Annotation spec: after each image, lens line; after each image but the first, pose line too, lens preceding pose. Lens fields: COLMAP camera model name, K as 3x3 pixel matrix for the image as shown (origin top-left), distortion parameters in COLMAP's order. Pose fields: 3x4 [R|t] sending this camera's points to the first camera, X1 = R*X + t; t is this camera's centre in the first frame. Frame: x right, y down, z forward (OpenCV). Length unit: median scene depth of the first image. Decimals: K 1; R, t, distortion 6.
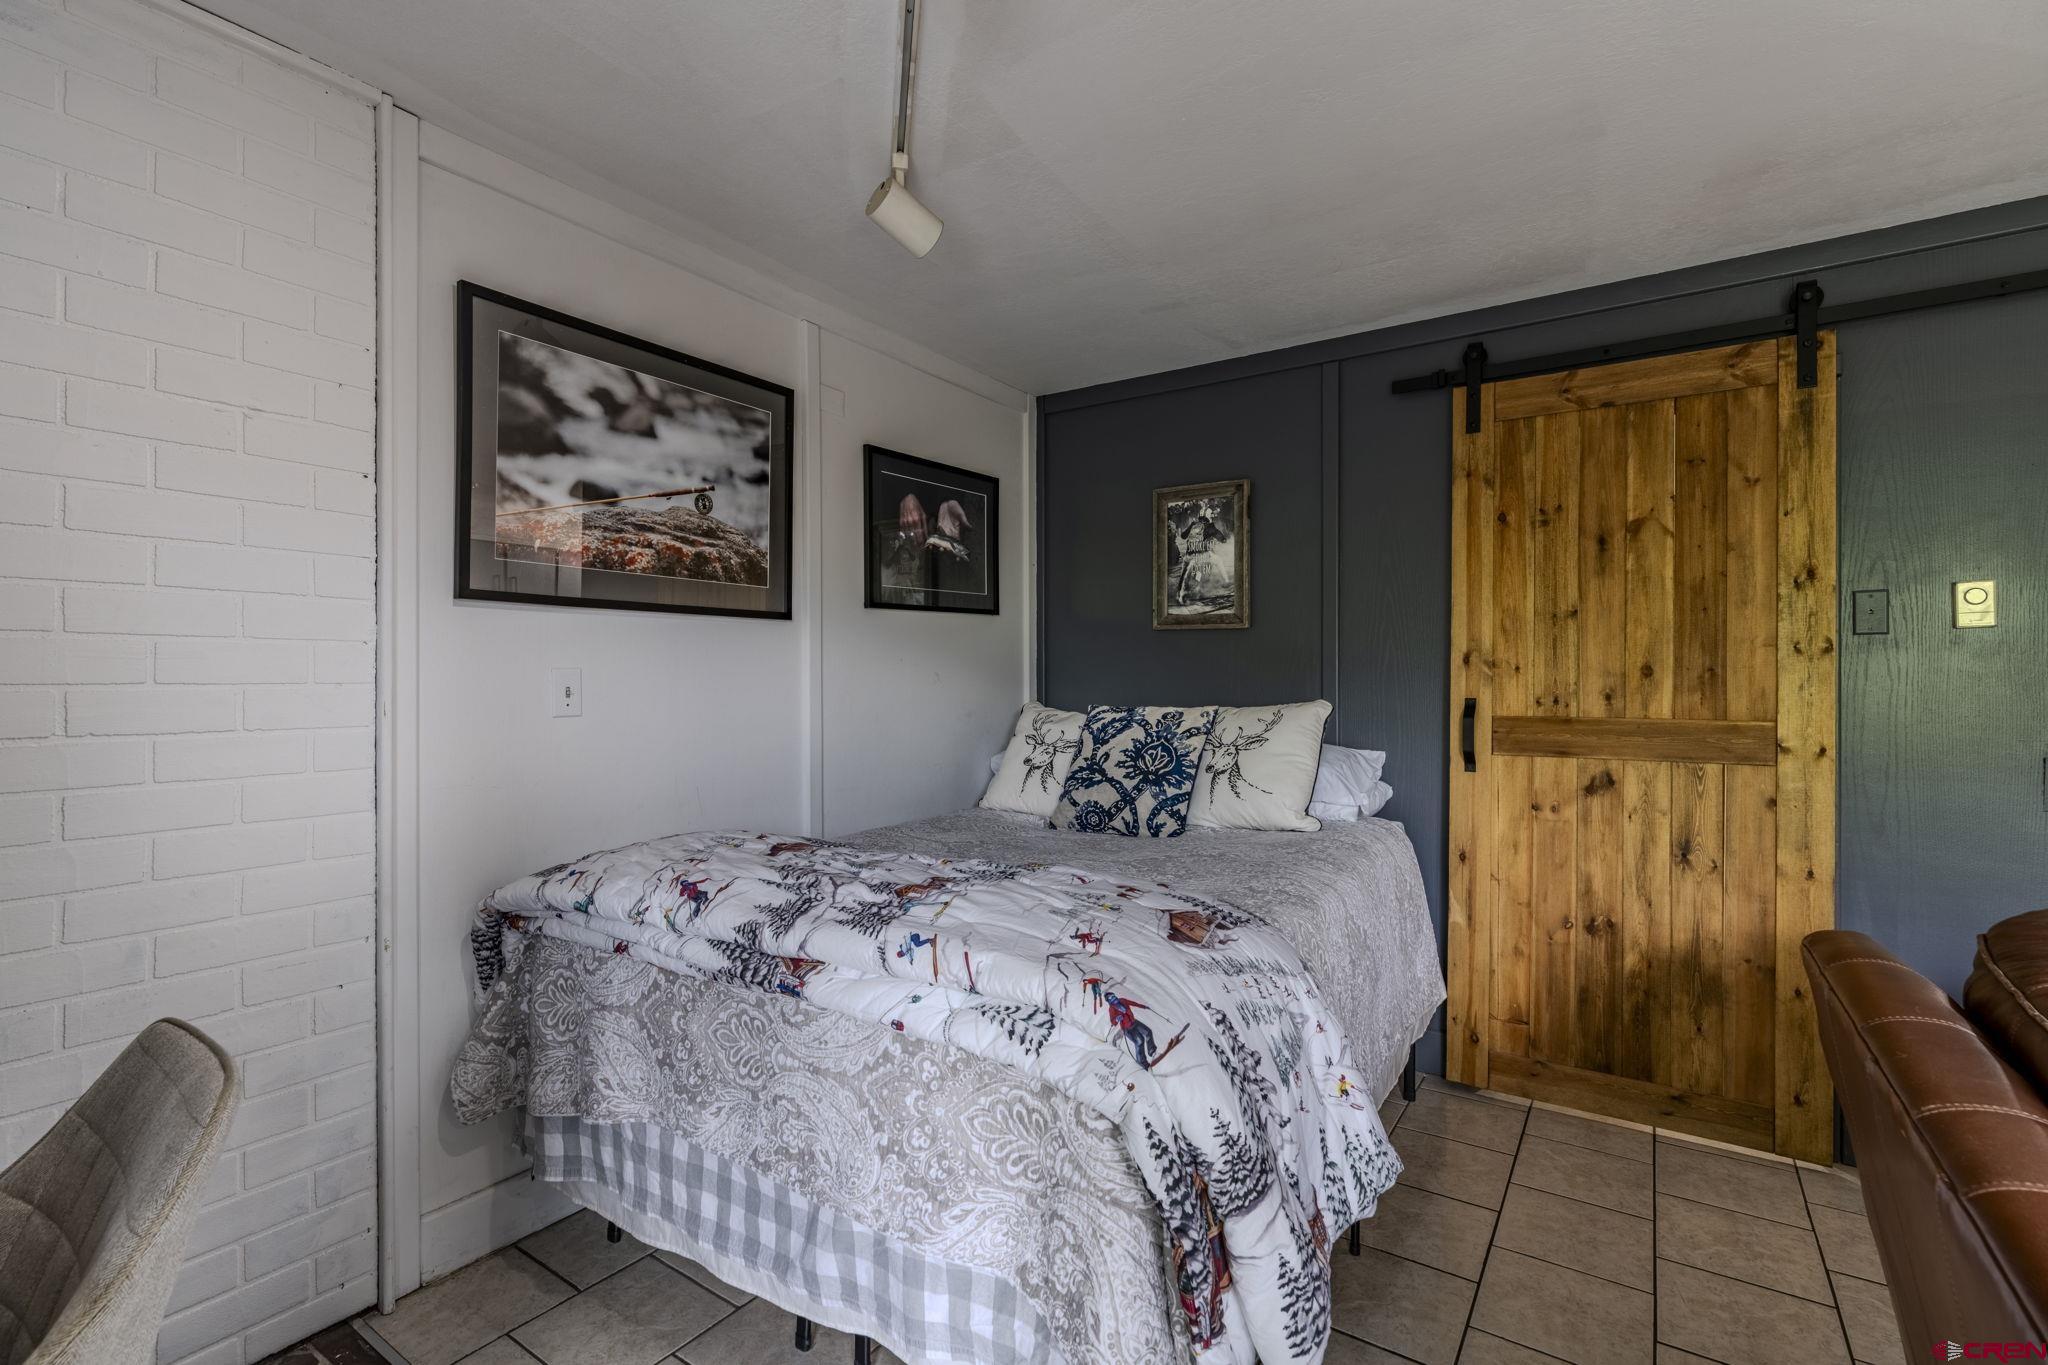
lens RADIAL K [[933.0, 0, 1037.4], [0, 933.0, 674.3], [0, 0, 1]] dist [-0.003372, 0.001593]
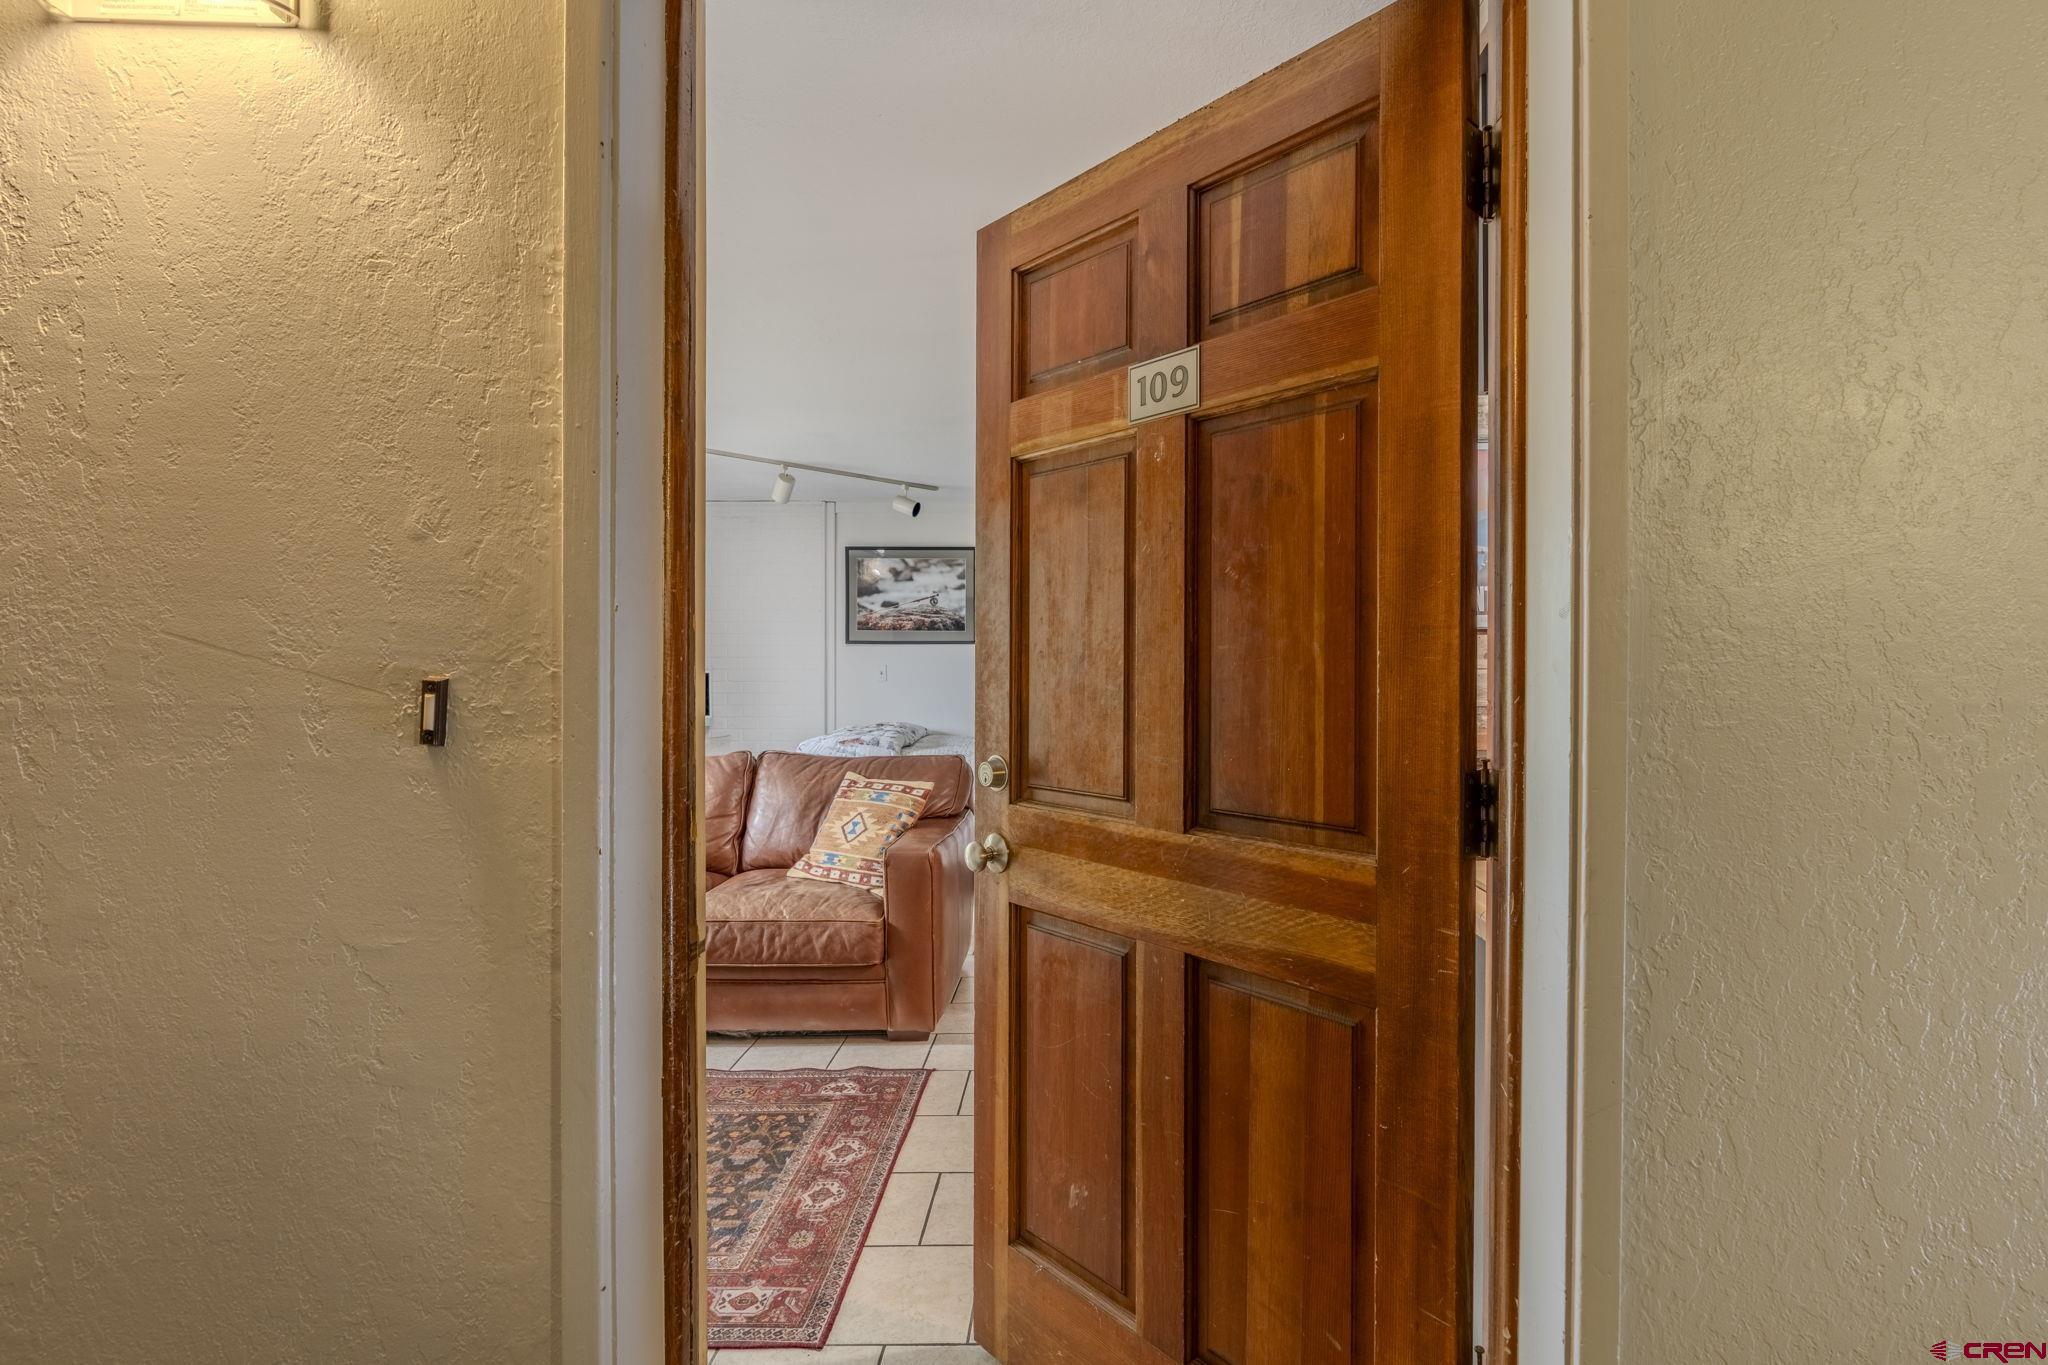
lens RADIAL K [[964.1, 0, 1088.0], [0, 964.1, 674.2], [0, 0, 1]] dist [-0.000403, 0.000333]
pose [[0.551668, 0.006732, -0.834036, 2.128395], [-0.000613, 0.999970, 0.007667, -0.000572], [0.834063, -0.003718, 0.551656, -0.126309]]
